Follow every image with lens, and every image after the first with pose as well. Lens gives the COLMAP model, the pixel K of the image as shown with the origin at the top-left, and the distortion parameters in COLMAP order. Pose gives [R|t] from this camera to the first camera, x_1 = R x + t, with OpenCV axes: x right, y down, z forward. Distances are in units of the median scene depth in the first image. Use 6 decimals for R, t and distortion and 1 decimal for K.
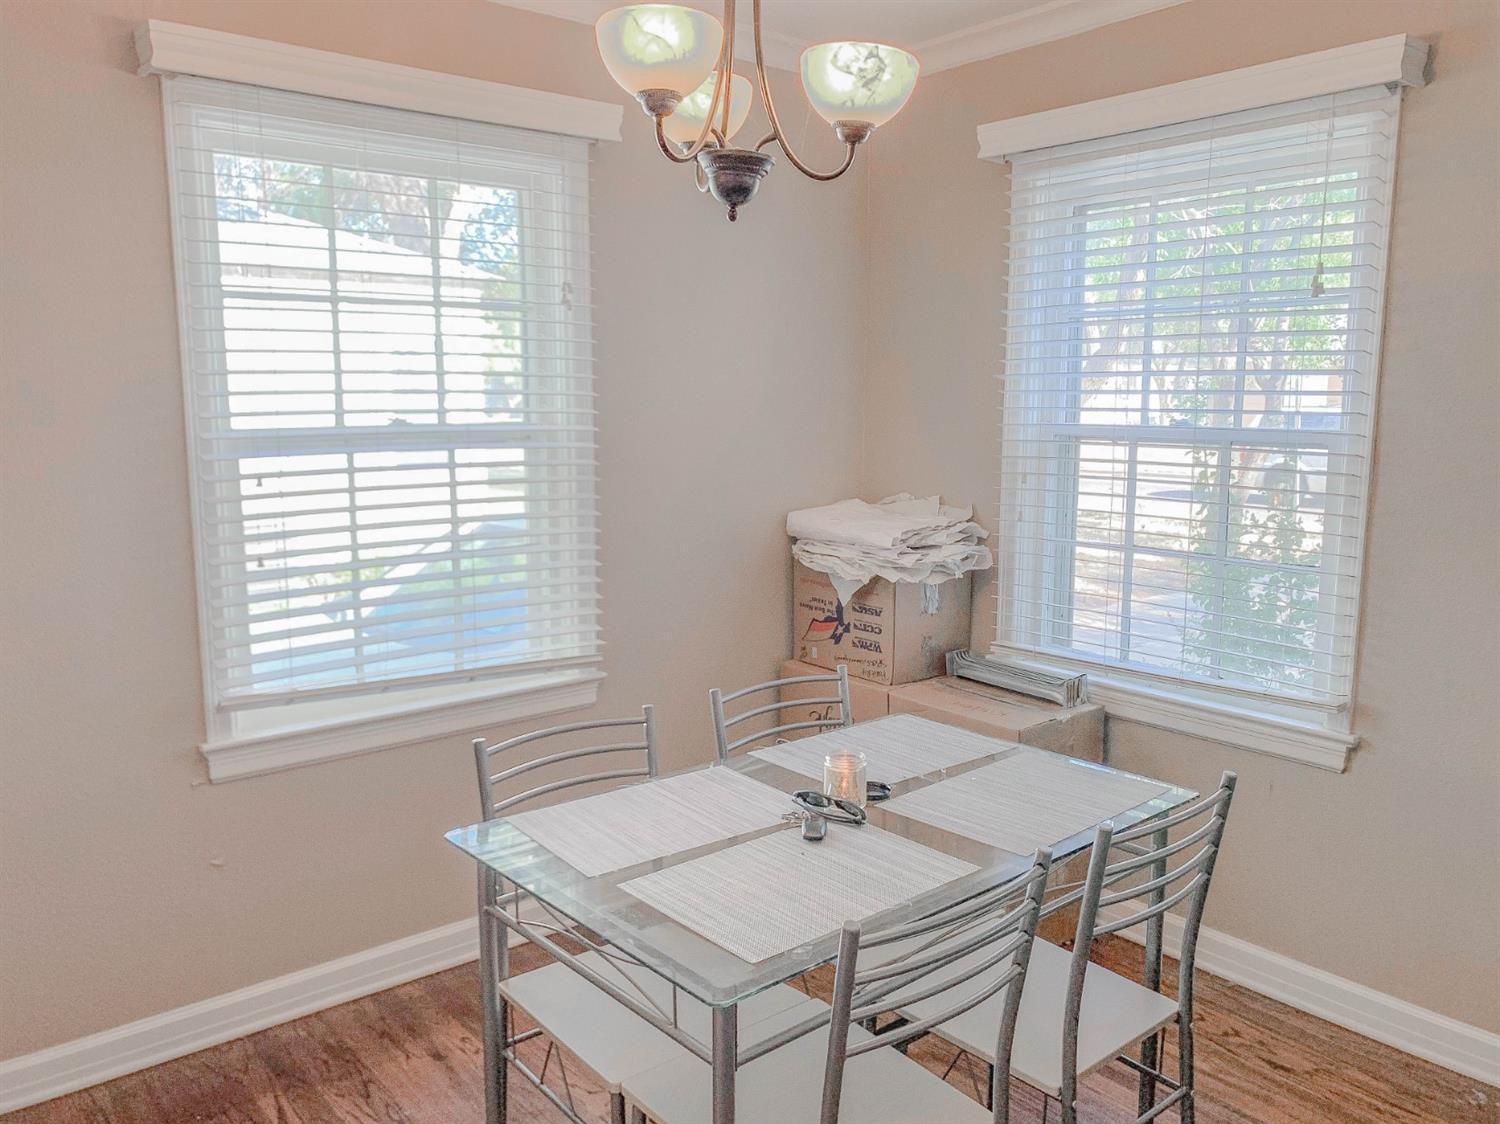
lens RADIAL K [[1115.0, 0, 714.0], [0, 1115.0, 550.3], [0, 0, 1]] dist [0.006491, 0.010244]
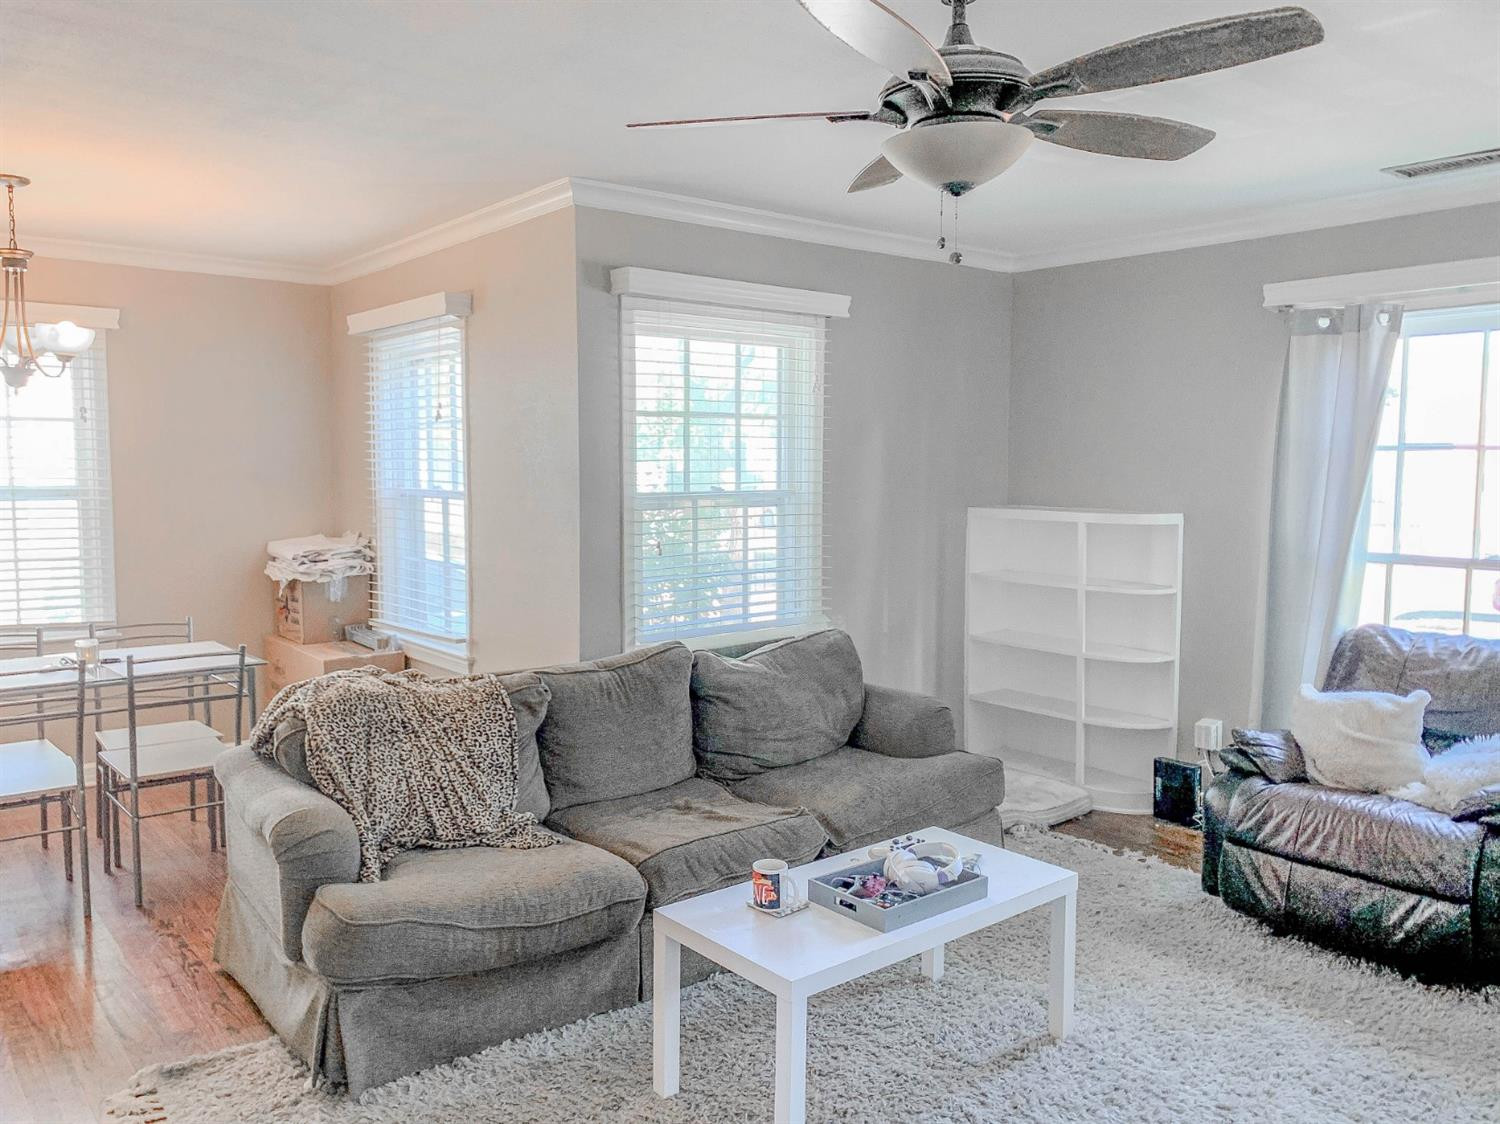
lens RADIAL K [[1179.9, 0, 750.0], [0, 1179.9, 562.0], [0, 0, 1]] dist [0.001079, -0.004699]
pose [[0.999912, 0.006612, -0.011491, 0.862715], [-0.007284, 0.998204, -0.059465, 0.100611], [0.011077, 0.059543, 0.998164, -0.767651]]
